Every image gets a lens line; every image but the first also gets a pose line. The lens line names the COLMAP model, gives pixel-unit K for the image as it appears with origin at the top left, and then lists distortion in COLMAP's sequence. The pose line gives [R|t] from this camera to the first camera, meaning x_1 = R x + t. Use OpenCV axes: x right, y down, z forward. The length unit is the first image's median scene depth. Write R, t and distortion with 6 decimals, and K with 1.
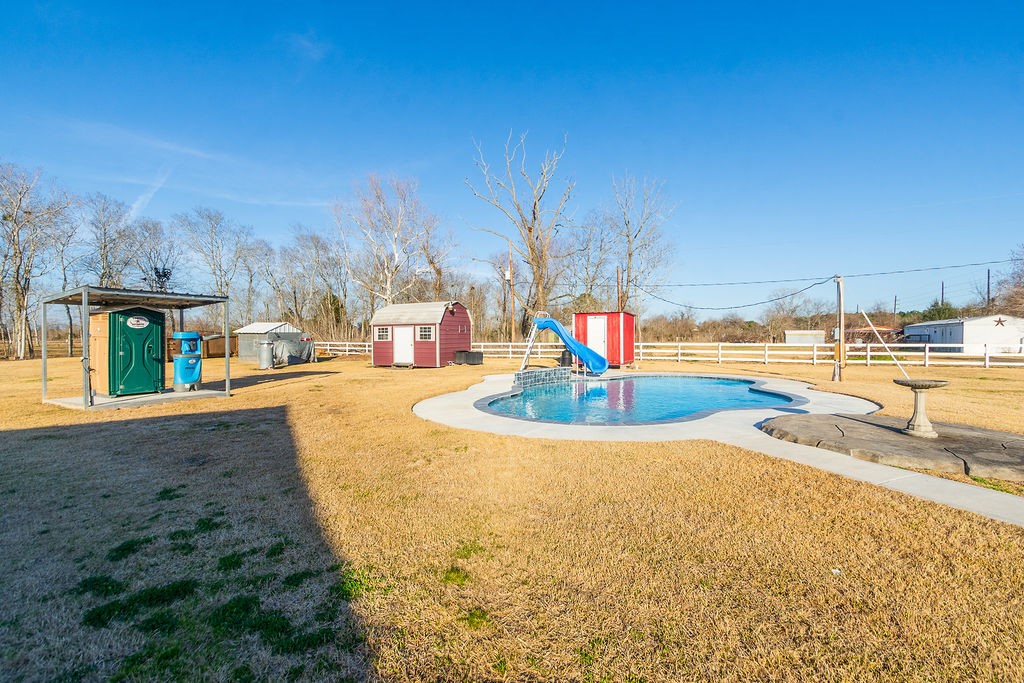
lens RADIAL K [[449.7, 0, 510.9], [0, 449.7, 344.2], [0, 0, 1]] dist [0.001795, -0.000858]
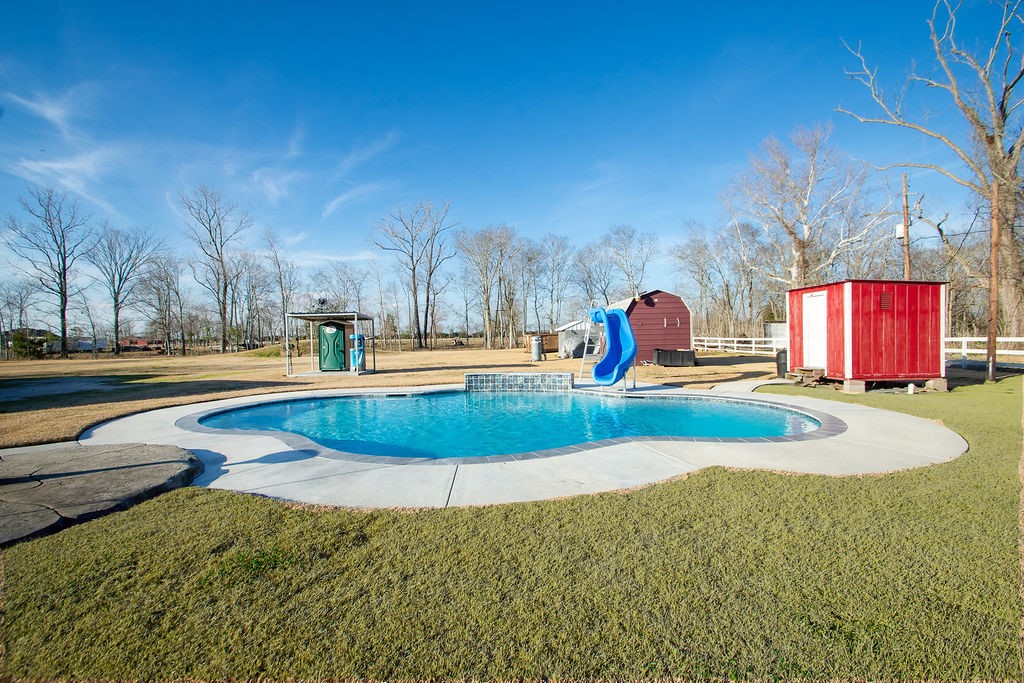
lens RADIAL K [[449.7, 0, 509.7], [0, 449.7, 334.5], [0, 0, 1]] dist [0.001795, -0.000858]
pose [[0.473427, -0.010448, -0.880771, 0.496261], [0.003712, 0.999944, -0.009866, -0.004970], [0.880825, 0.001402, 0.473440, 0.371190]]
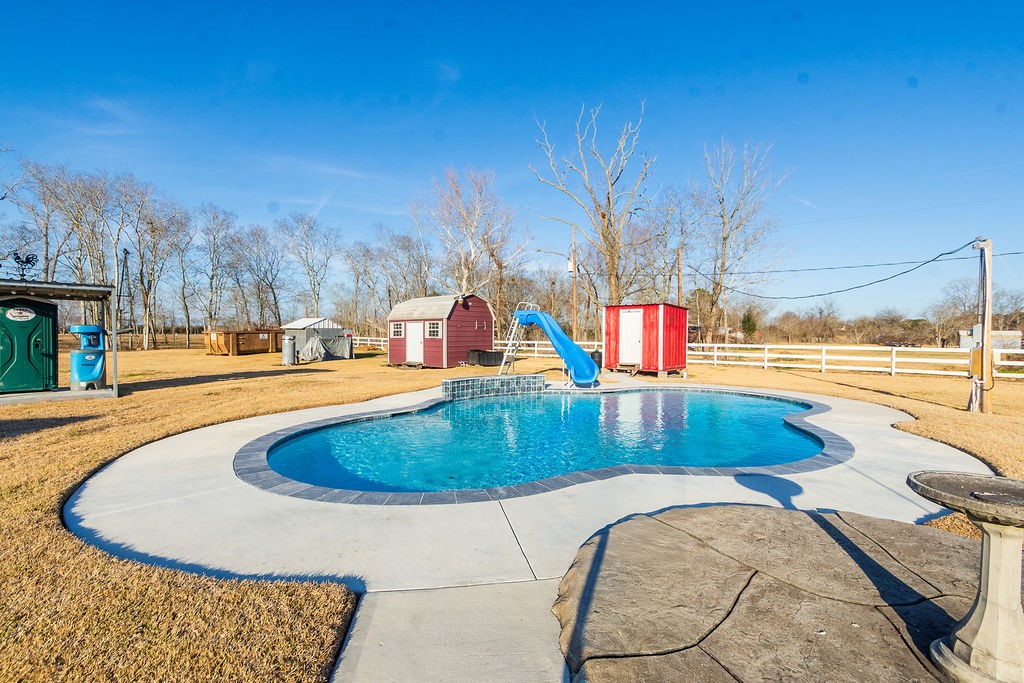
lens RADIAL K [[449.7, 0, 509.8], [0, 449.7, 345.5], [0, 0, 1]] dist [0.001795, -0.000858]
pose [[0.968262, 0.015243, -0.249473, 0.176928], [-0.013407, 0.999869, 0.009054, -0.002995], [0.249578, -0.005422, 0.968340, 0.168543]]
